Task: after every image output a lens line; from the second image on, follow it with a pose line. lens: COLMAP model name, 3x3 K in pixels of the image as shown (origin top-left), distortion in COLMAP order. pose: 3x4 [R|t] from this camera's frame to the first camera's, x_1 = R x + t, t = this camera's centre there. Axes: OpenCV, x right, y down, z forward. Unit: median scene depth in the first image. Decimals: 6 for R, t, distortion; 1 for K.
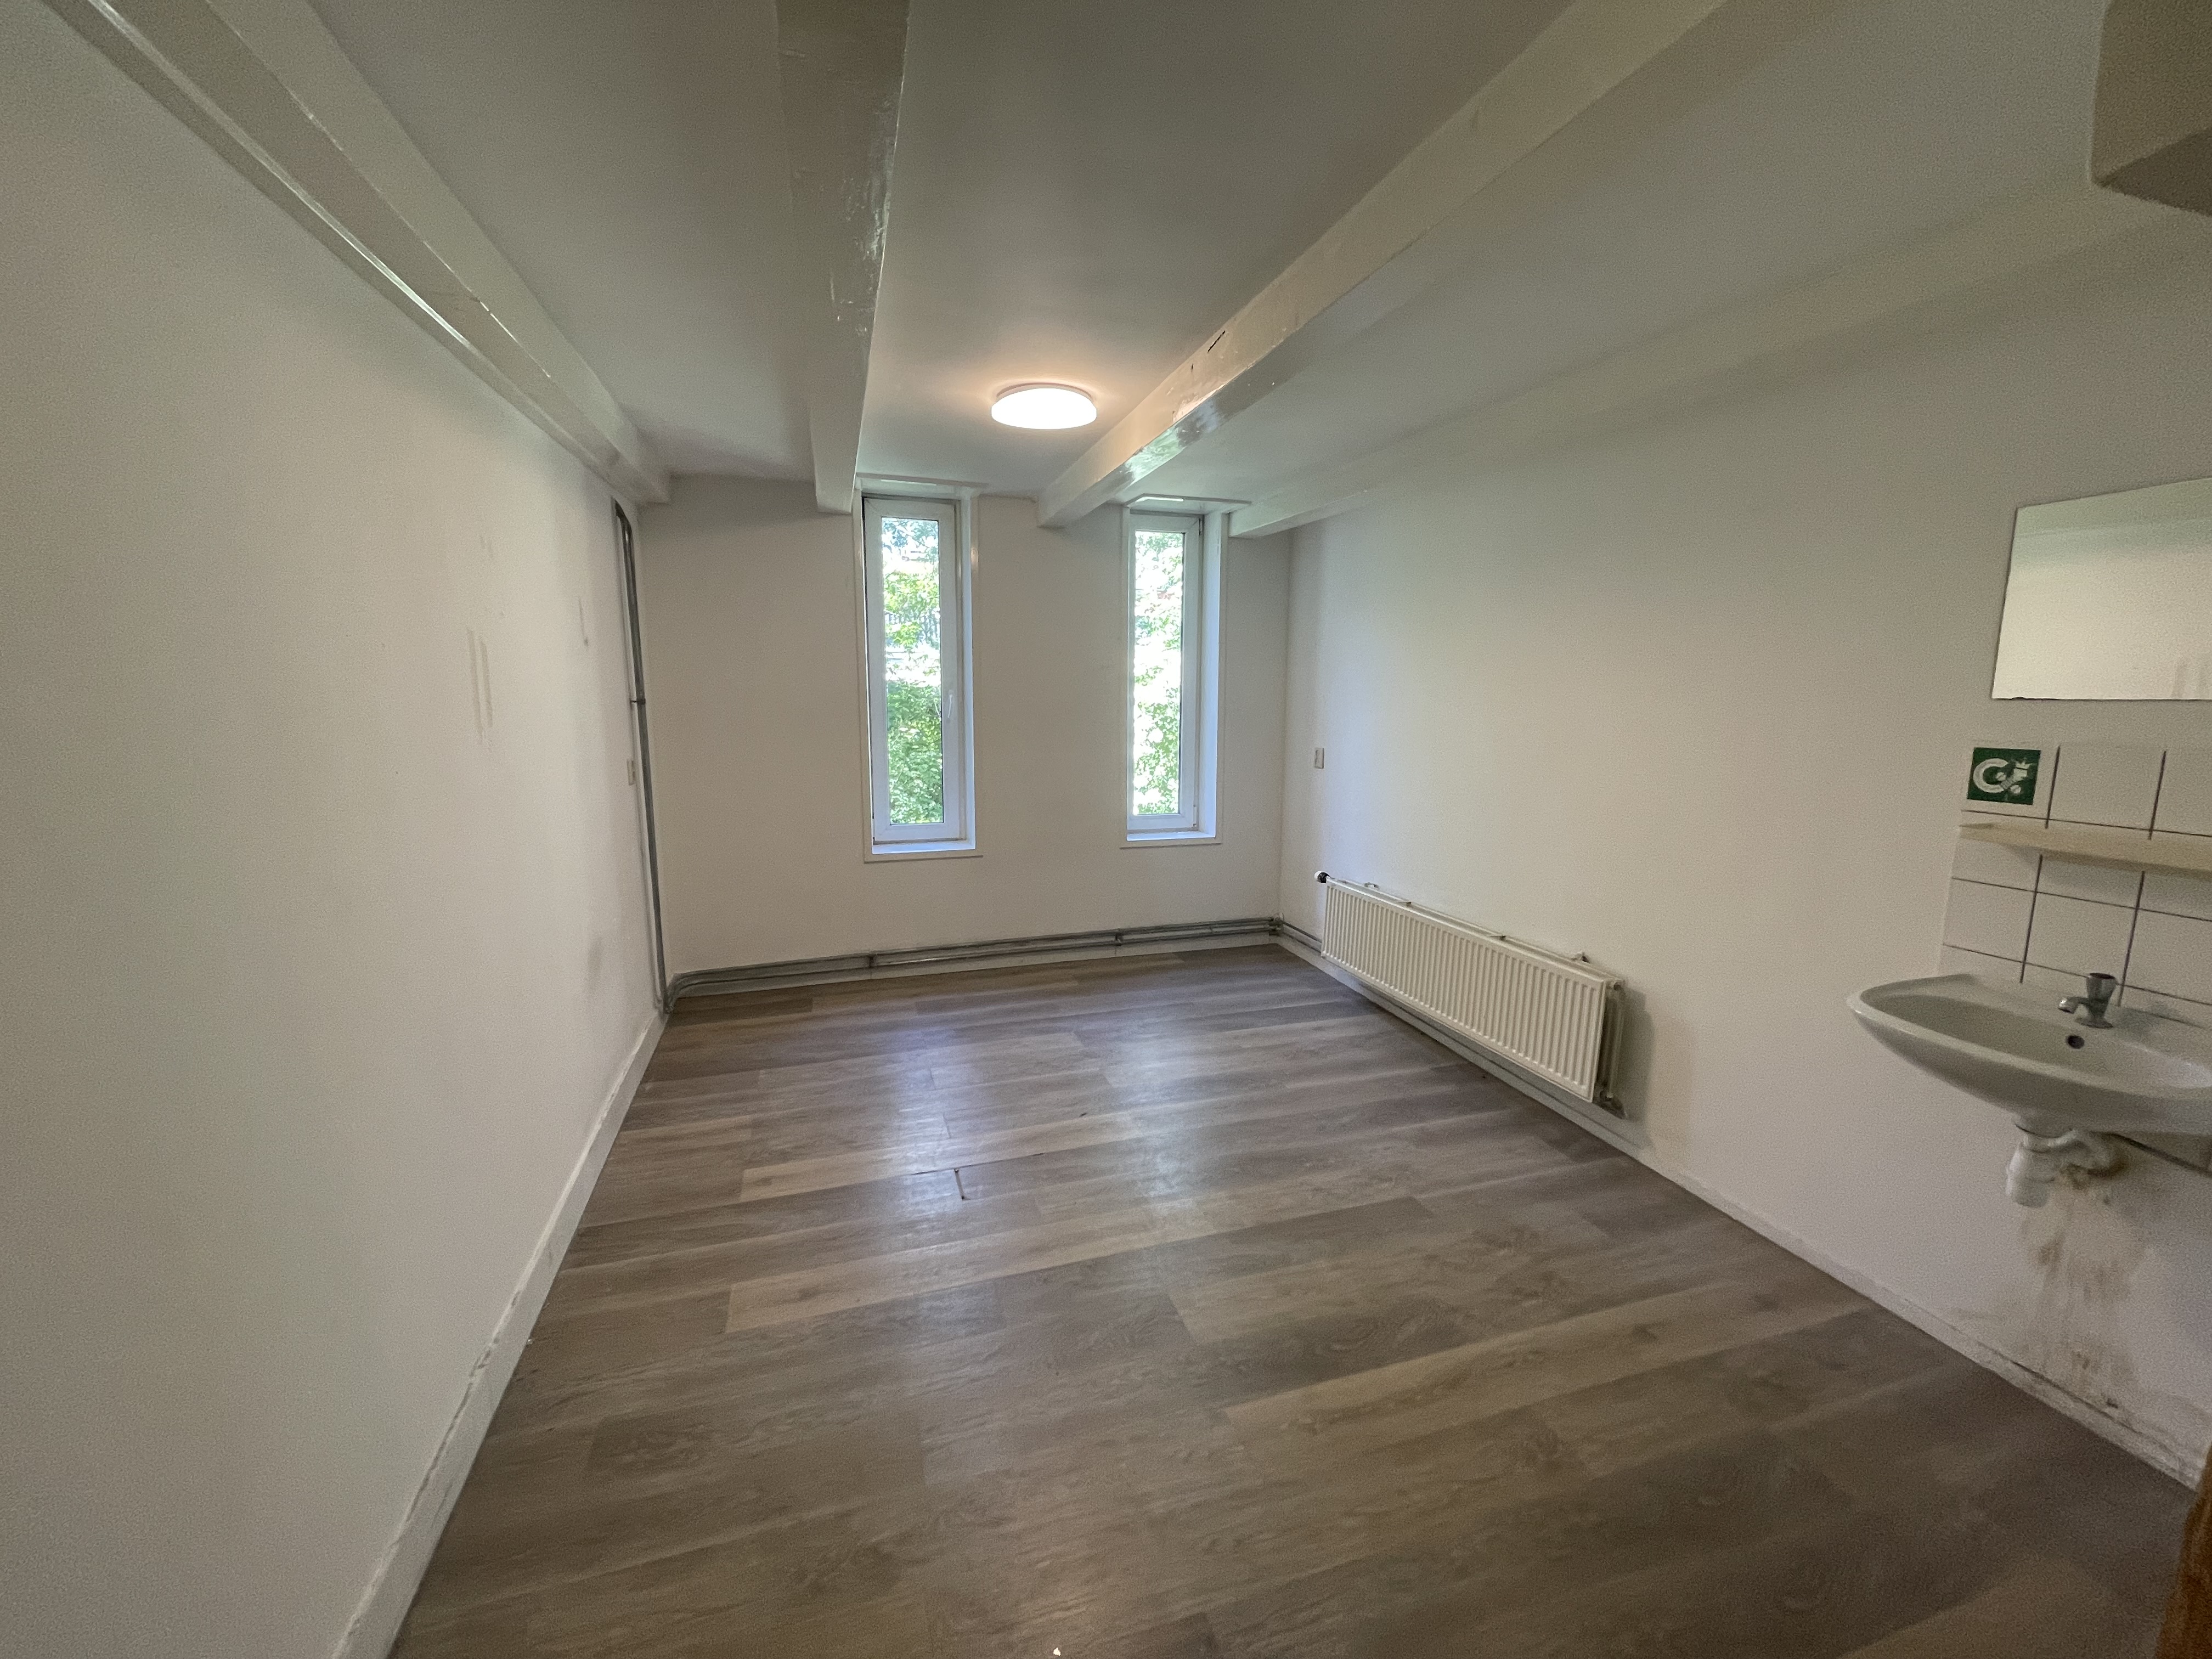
lens RADIAL K [[895.0, 0, 1111.4], [0, 895.0, 831.6], [0, 0, 1]] dist [-0.001502, -0.000163]
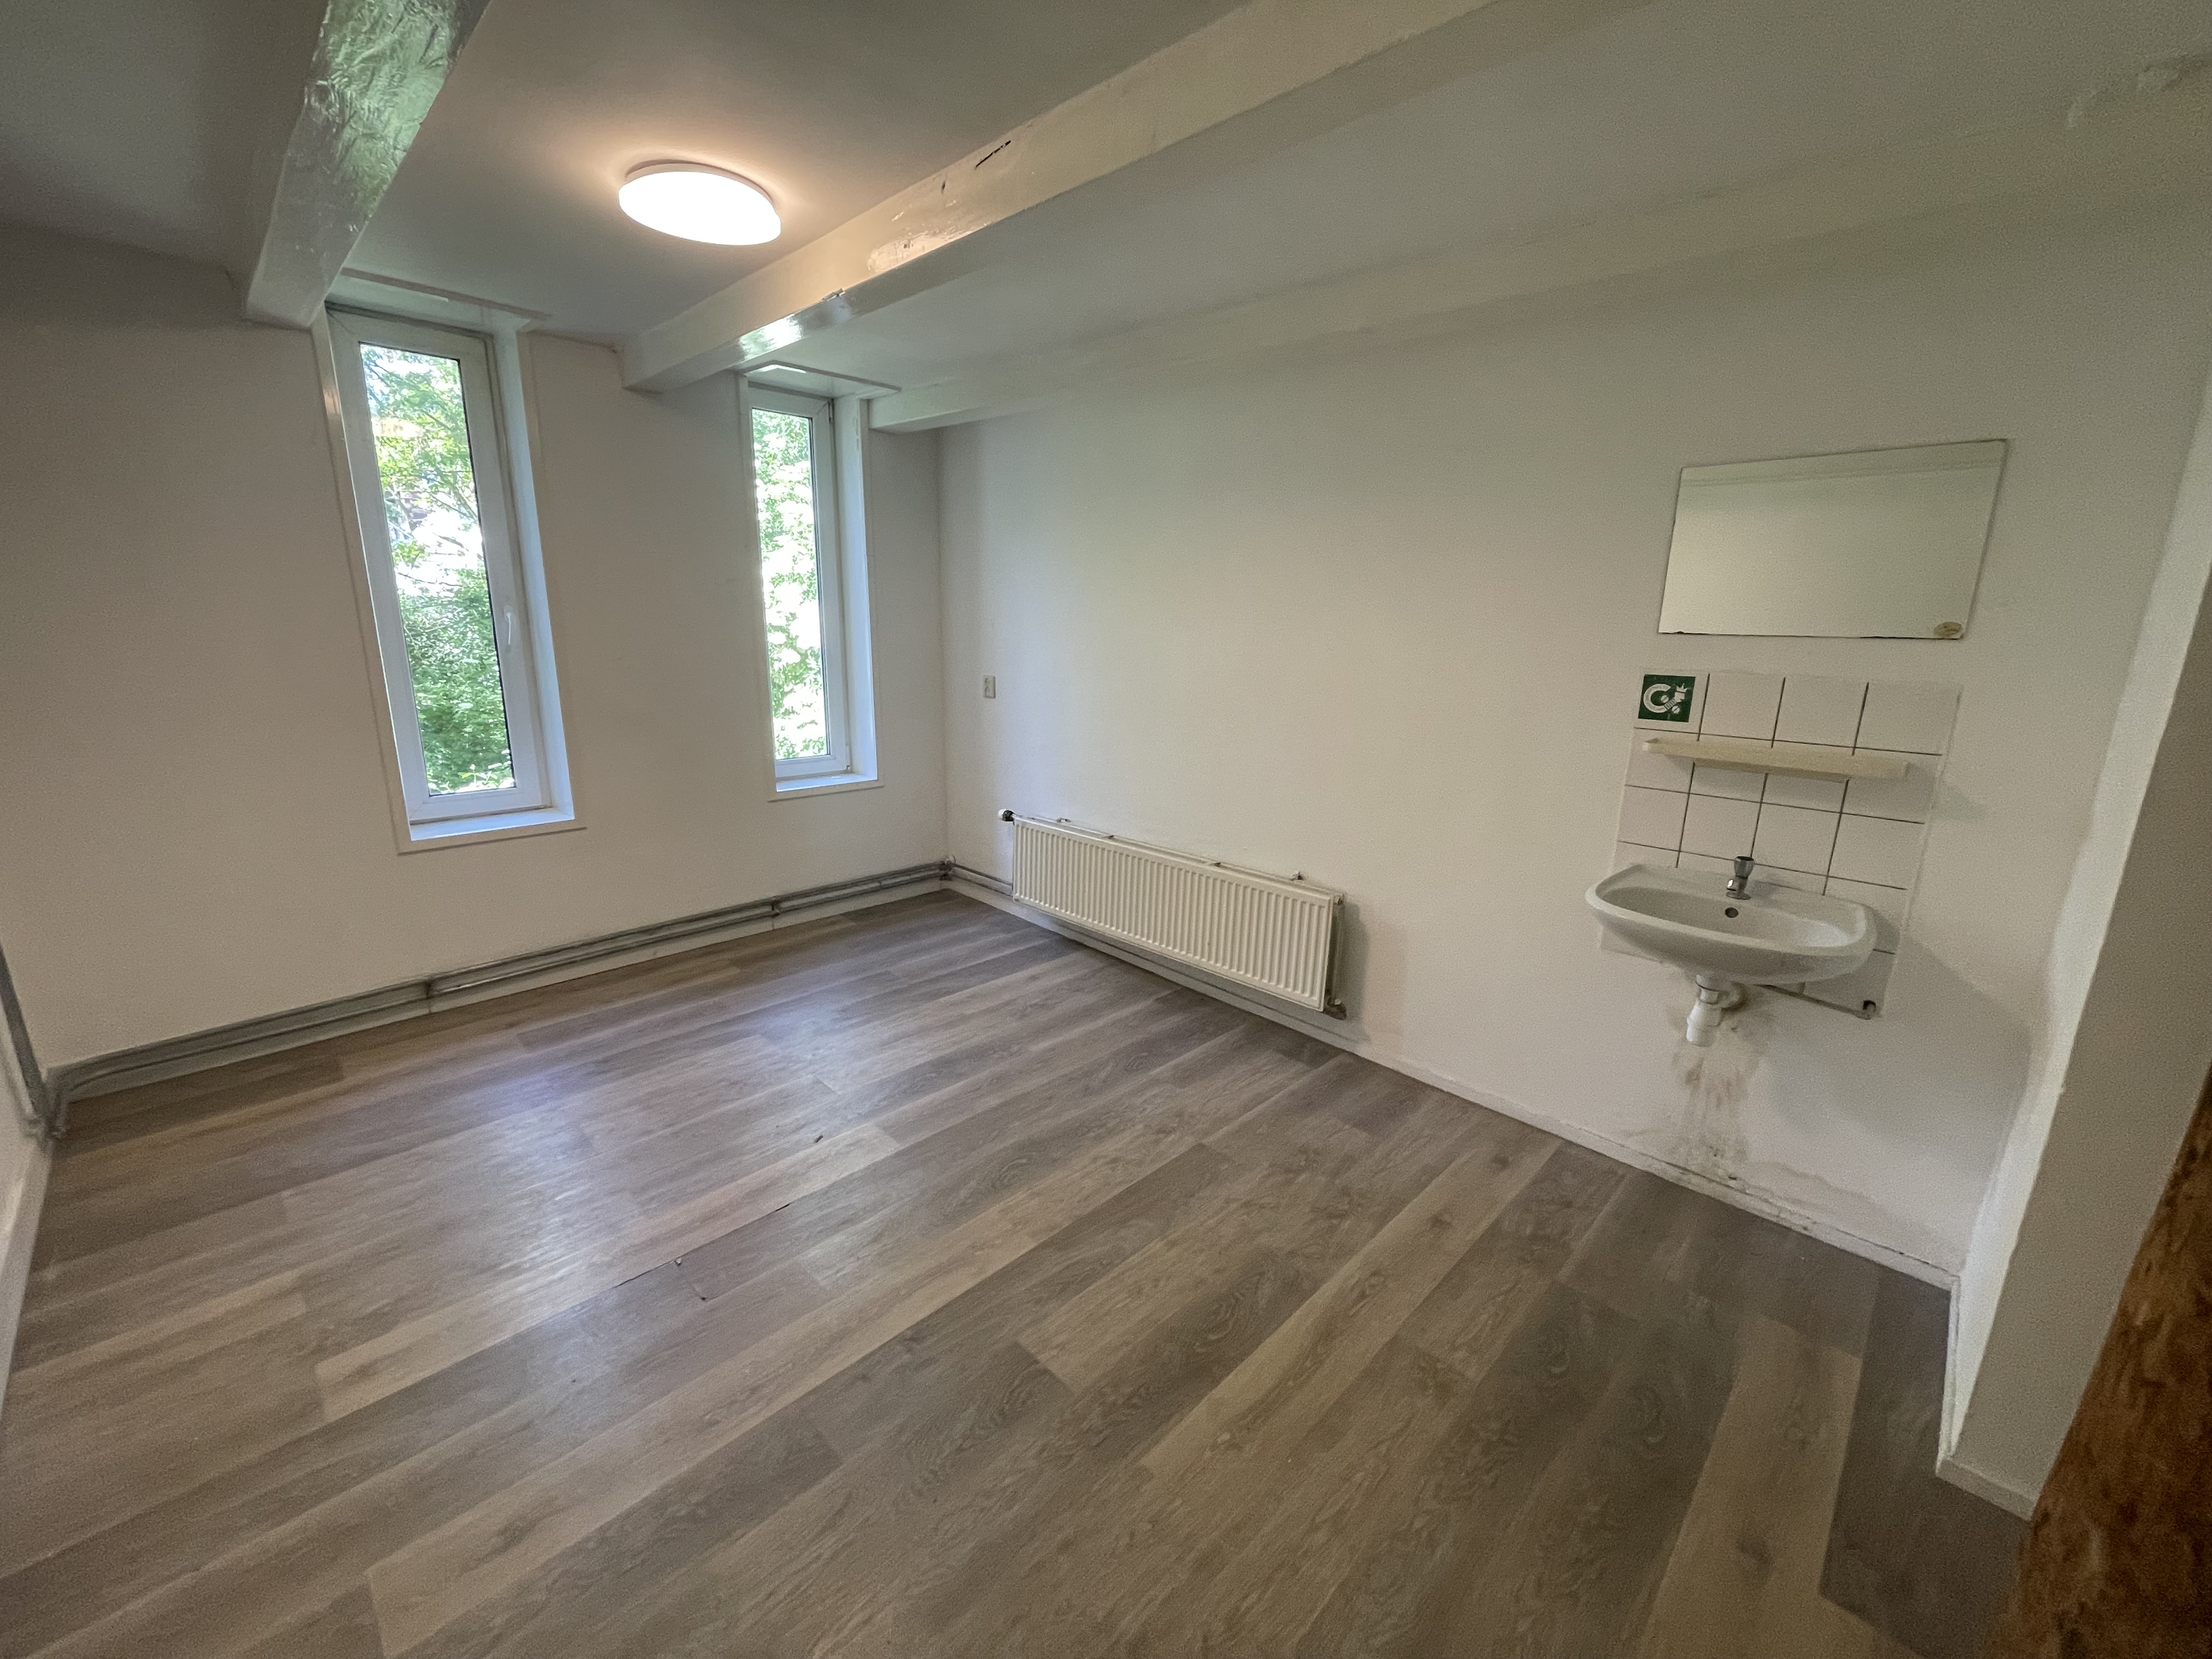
lens RADIAL K [[895.0, 0, 1108.7], [0, 895.0, 830.2], [0, 0, 1]] dist [-0.001502, -0.000163]
pose [[0.884070, -0.097701, 0.457028, -0.162753], [0.057724, 0.993244, 0.100670, -0.035935], [-0.463776, -0.062618, 0.883737, 0.194293]]
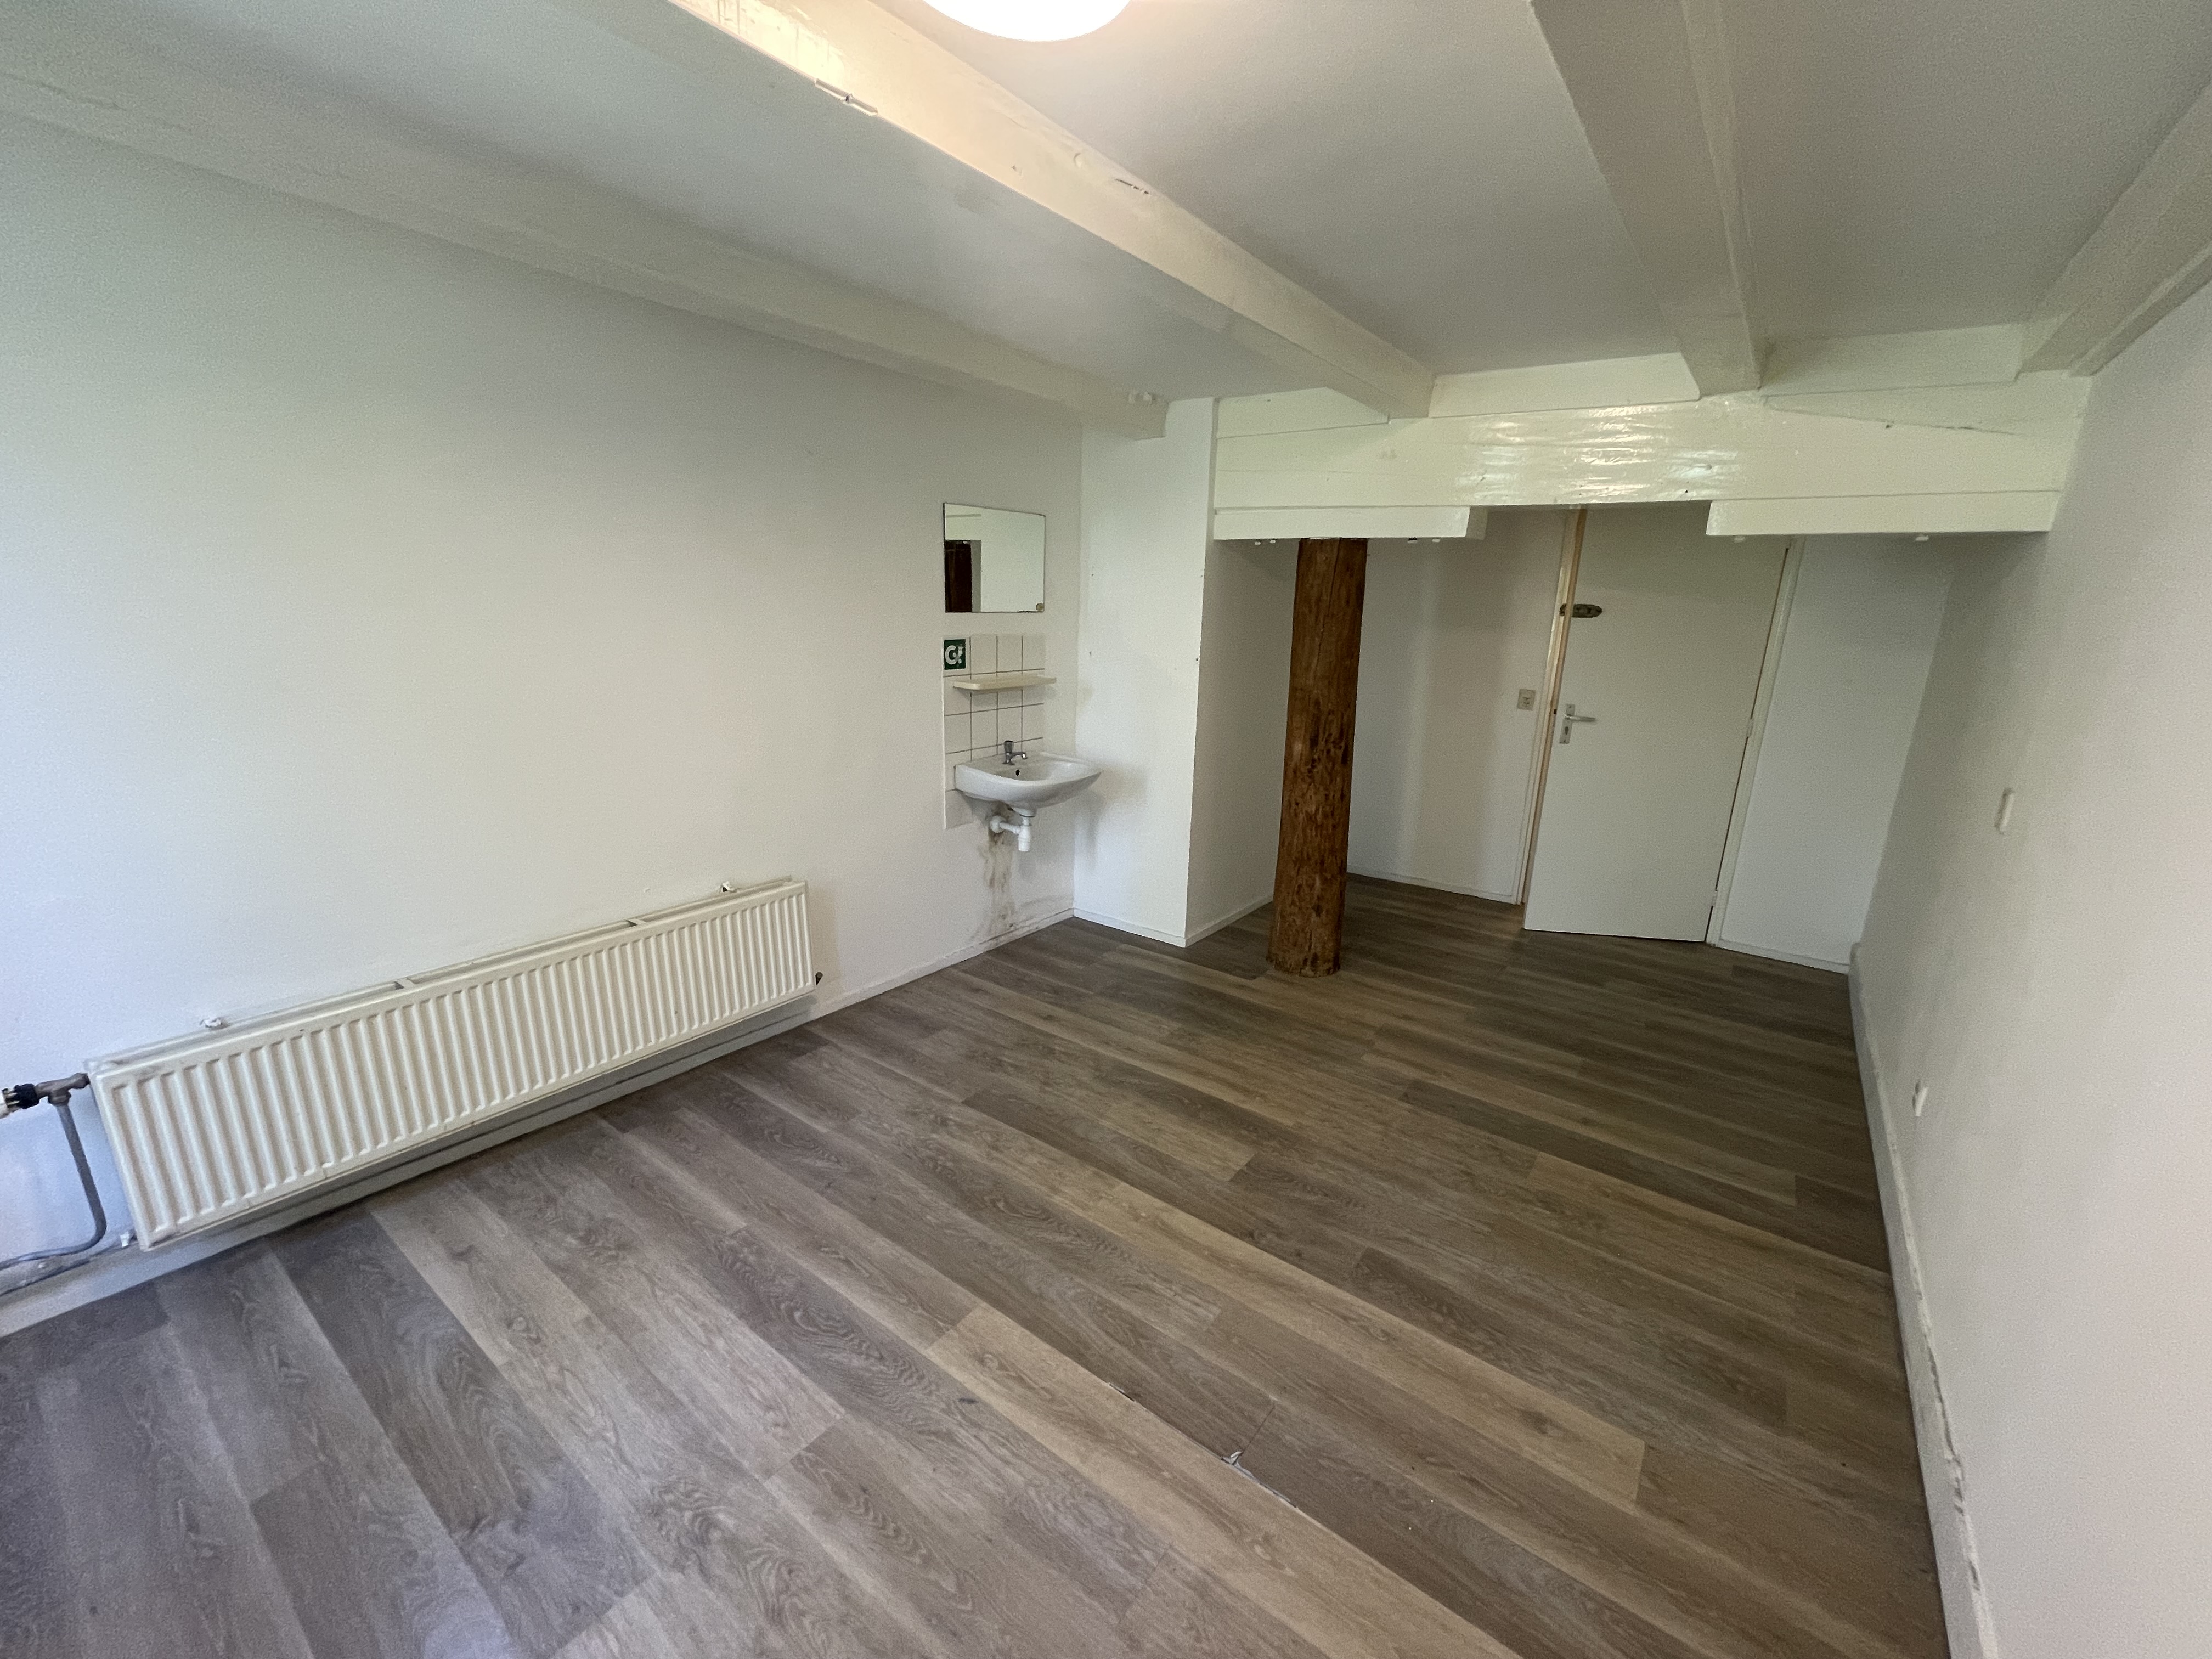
lens RADIAL K [[895.0, 0, 1110.6], [0, 895.0, 829.6], [0, 0, 1]] dist [-0.001502, -0.000163]
pose [[-0.584608, -0.227794, 0.778681, -0.500558], [0.094347, 0.934175, 0.344115, -0.233121], [-0.805812, 0.274639, -0.524634, 1.278808]]
